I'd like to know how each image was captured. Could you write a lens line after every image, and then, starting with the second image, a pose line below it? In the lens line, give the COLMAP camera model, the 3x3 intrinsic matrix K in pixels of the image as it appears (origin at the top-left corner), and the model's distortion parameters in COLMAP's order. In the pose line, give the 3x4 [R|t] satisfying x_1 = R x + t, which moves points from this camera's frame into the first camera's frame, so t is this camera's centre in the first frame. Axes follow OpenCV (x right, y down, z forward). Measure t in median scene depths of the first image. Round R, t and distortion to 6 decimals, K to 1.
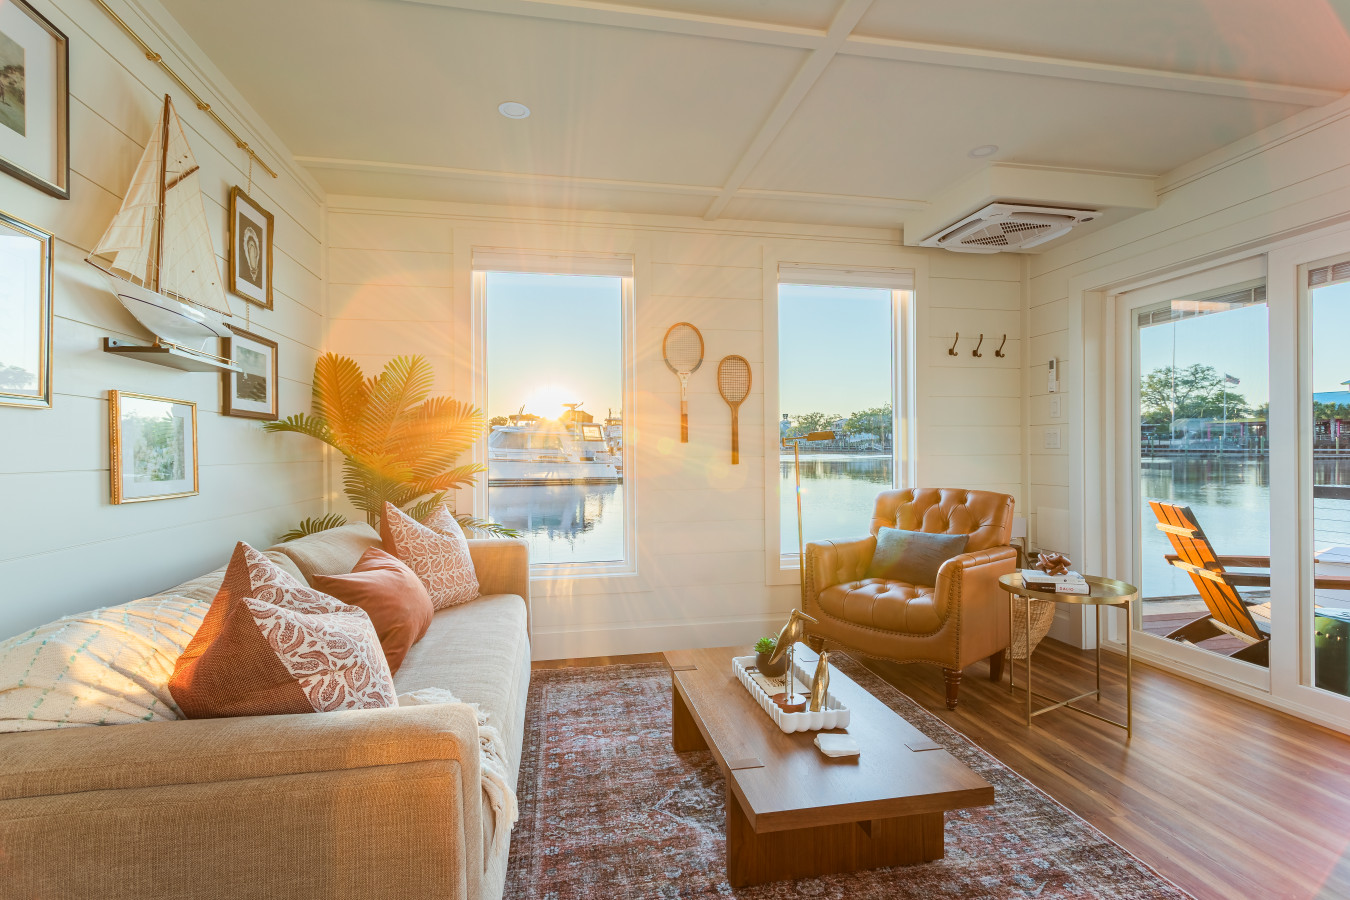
lens RADIAL K [[643.8, 0, 671.1], [0, 643.8, 451.5], [0, 0, 1]] dist [0.002810, 0.001246]
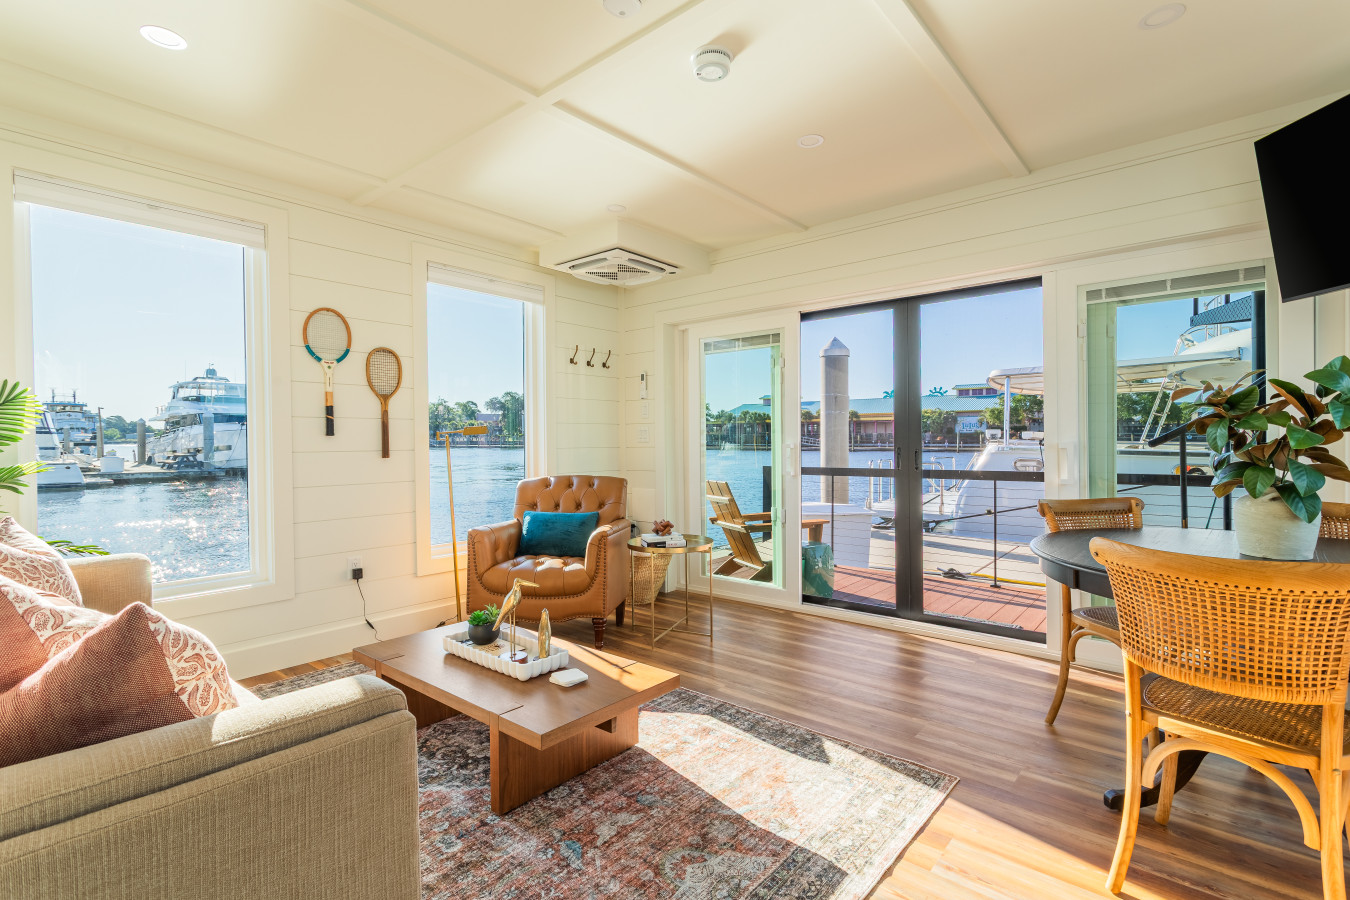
lens RADIAL K [[643.8, 0, 678.8], [0, 643.8, 446.0], [0, 0, 1]] dist [0.002810, 0.001246]
pose [[0.776600, -0.003979, 0.629981, -0.196185], [0.004479, 0.999990, 0.000794, 0.002636], [-0.629978, 0.002205, 0.776610, -0.058443]]
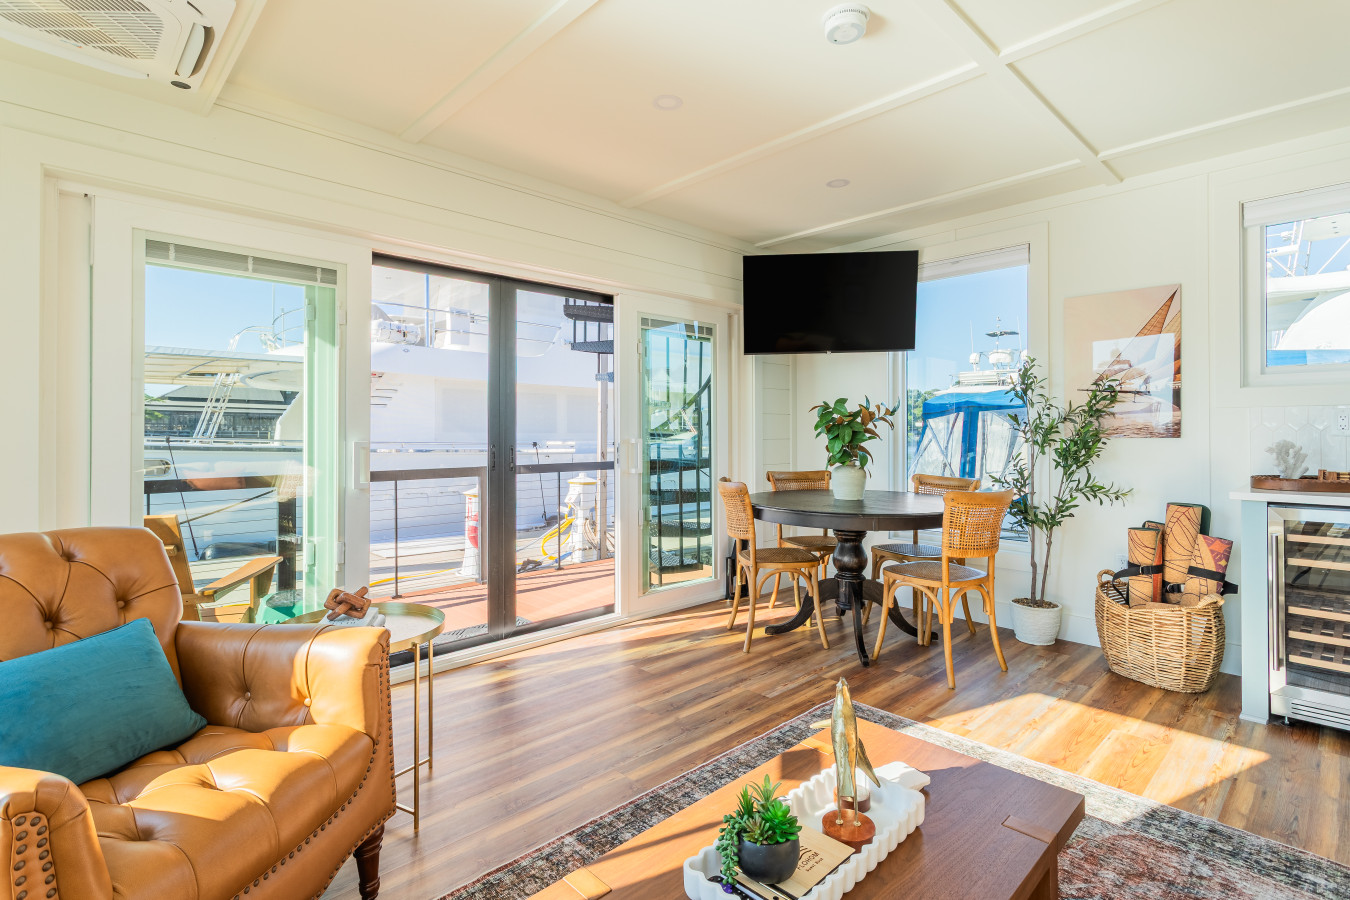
lens RADIAL K [[643.8, 0, 641.6], [0, 643.8, 425.6], [0, 0, 1]] dist [0.002810, 0.001246]
pose [[-0.523742, 0.025016, 0.851510, -0.149164], [0.011731, 0.999686, -0.022153, 0.006229], [-0.851796, -0.001614, -0.523871, 0.934229]]
